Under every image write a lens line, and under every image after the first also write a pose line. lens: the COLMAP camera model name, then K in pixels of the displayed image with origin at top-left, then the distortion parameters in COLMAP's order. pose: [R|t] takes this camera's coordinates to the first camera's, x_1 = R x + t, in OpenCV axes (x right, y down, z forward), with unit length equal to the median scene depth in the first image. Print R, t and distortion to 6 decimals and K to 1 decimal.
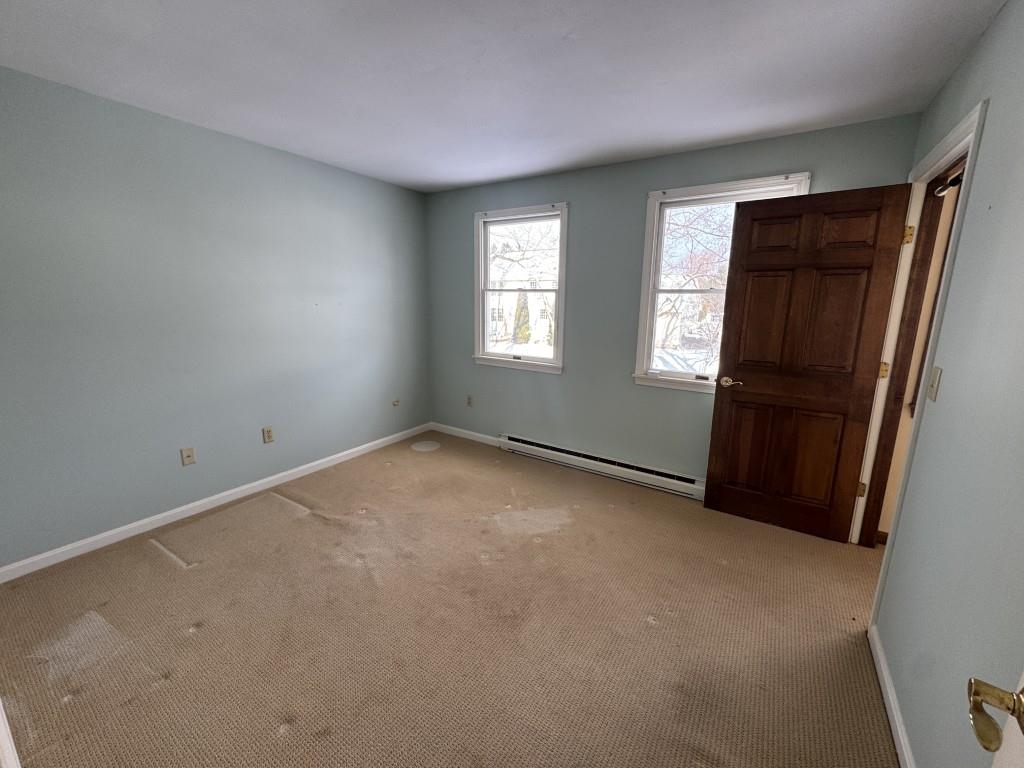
lens RADIAL K [[409.4, 0, 508.9], [0, 409.4, 383.6], [0, 0, 1]] dist [-0.002502, -0.000008]
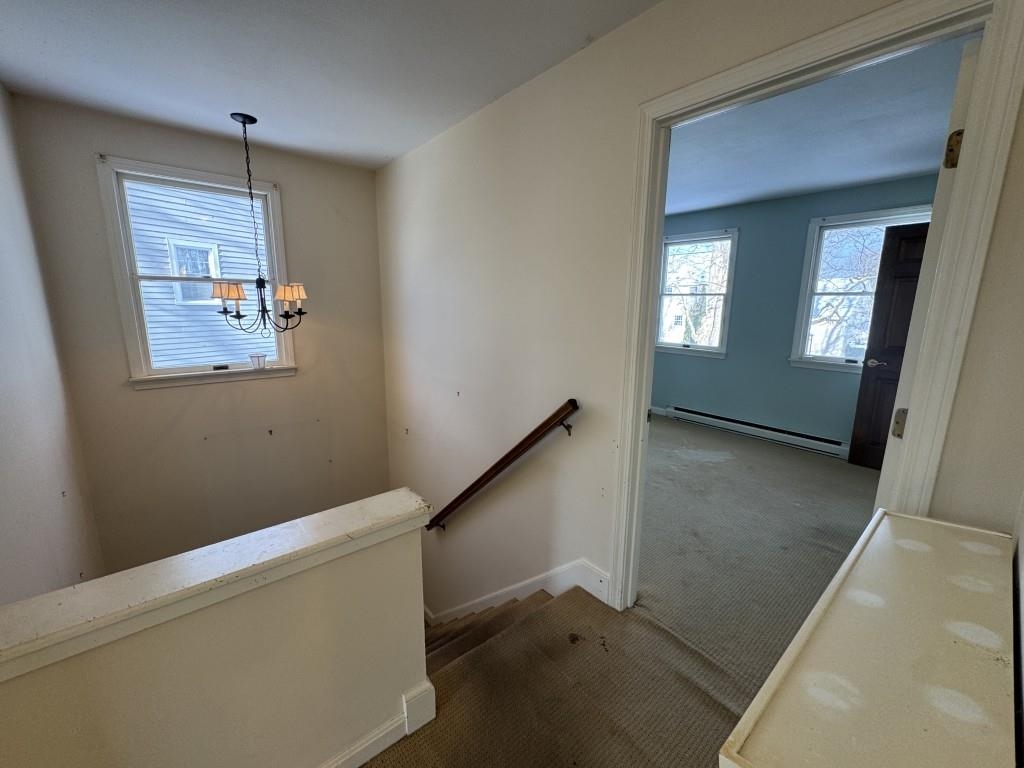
lens RADIAL K [[409.0, 0, 512.0], [0, 409.0, 382.1], [0, 0, 1]] dist [-0.003457, 0.000665]
pose [[0.957725, 0.052158, -0.282916, -0.172133], [-0.057086, 0.998327, -0.009197, 0.118842], [0.281963, 0.024959, 0.959100, -0.500034]]
